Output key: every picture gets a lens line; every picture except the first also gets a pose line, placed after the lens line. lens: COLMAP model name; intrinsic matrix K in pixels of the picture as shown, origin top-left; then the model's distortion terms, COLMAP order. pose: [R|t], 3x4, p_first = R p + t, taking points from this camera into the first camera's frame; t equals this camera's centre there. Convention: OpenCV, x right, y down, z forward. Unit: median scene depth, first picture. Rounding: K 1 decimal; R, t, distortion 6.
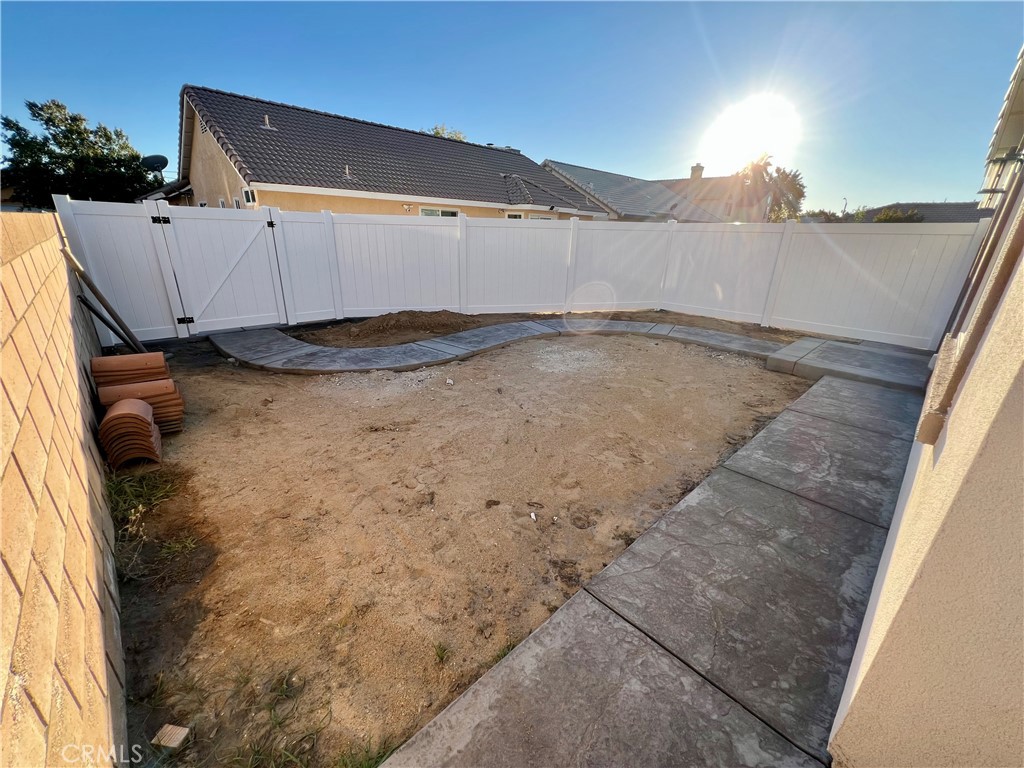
lens RADIAL K [[411.0, 0, 513.9], [0, 411.0, 386.1], [0, 0, 1]] dist [-0.001739, 0.000258]
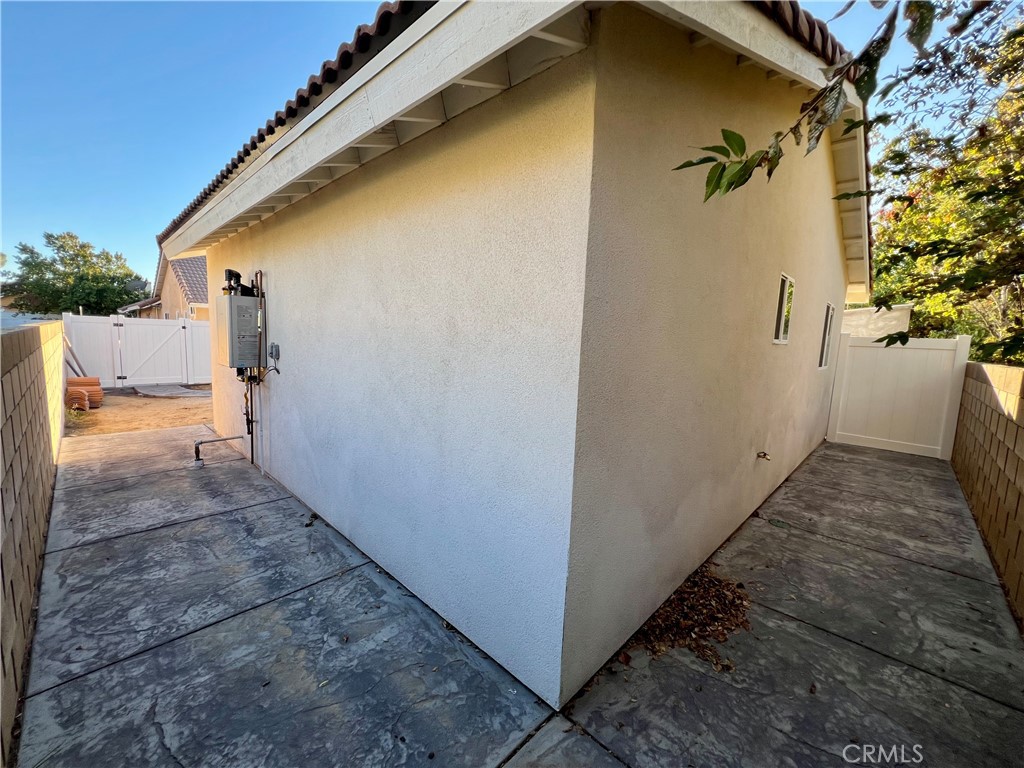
lens RADIAL K [[411.0, 0, 513.9], [0, 411.0, 386.1], [0, 0, 1]] dist [-0.001739, 0.000258]
pose [[0.998757, 0.000620, 0.049845, 1.712154], [0.011322, 0.970969, -0.238937, 0.677355], [-0.048546, 0.239204, 0.969755, -1.691451]]
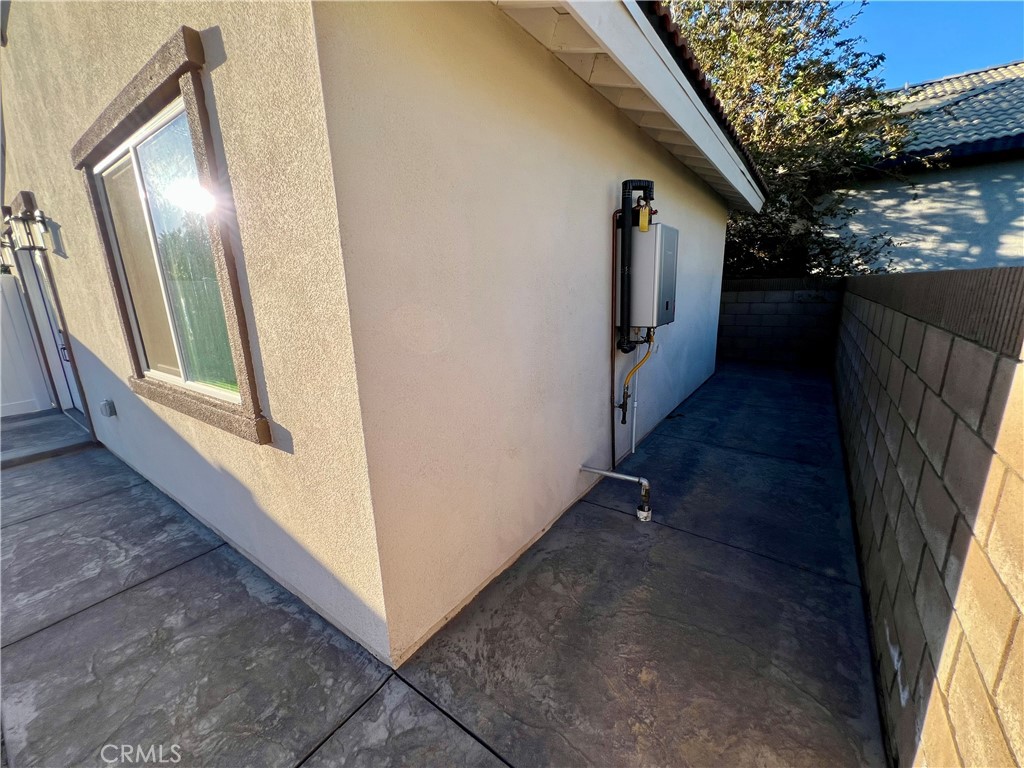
lens RADIAL K [[411.0, 0, 513.9], [0, 411.0, 386.1], [0, 0, 1]] dist [-0.001739, 0.000258]
pose [[-0.188737, -0.256859, 0.947841, -0.125366], [0.373751, 0.873762, 0.311207, -0.054214], [-0.908124, 0.412992, -0.068910, 0.146848]]
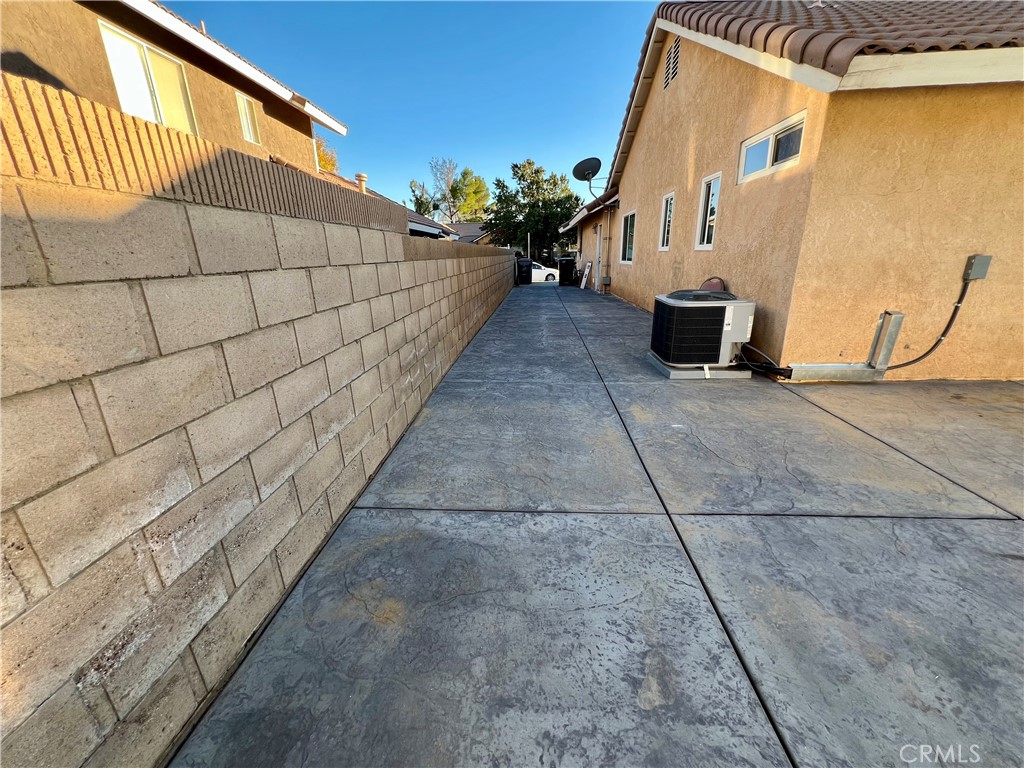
lens RADIAL K [[411.0, 0, 513.9], [0, 411.0, 386.1], [0, 0, 1]] dist [-0.001739, 0.000258]
pose [[0.683492, 0.177239, -0.708114, -1.861093], [-0.217006, 0.975553, 0.034718, -0.801223], [0.696956, 0.129935, 0.705244, 2.210746]]
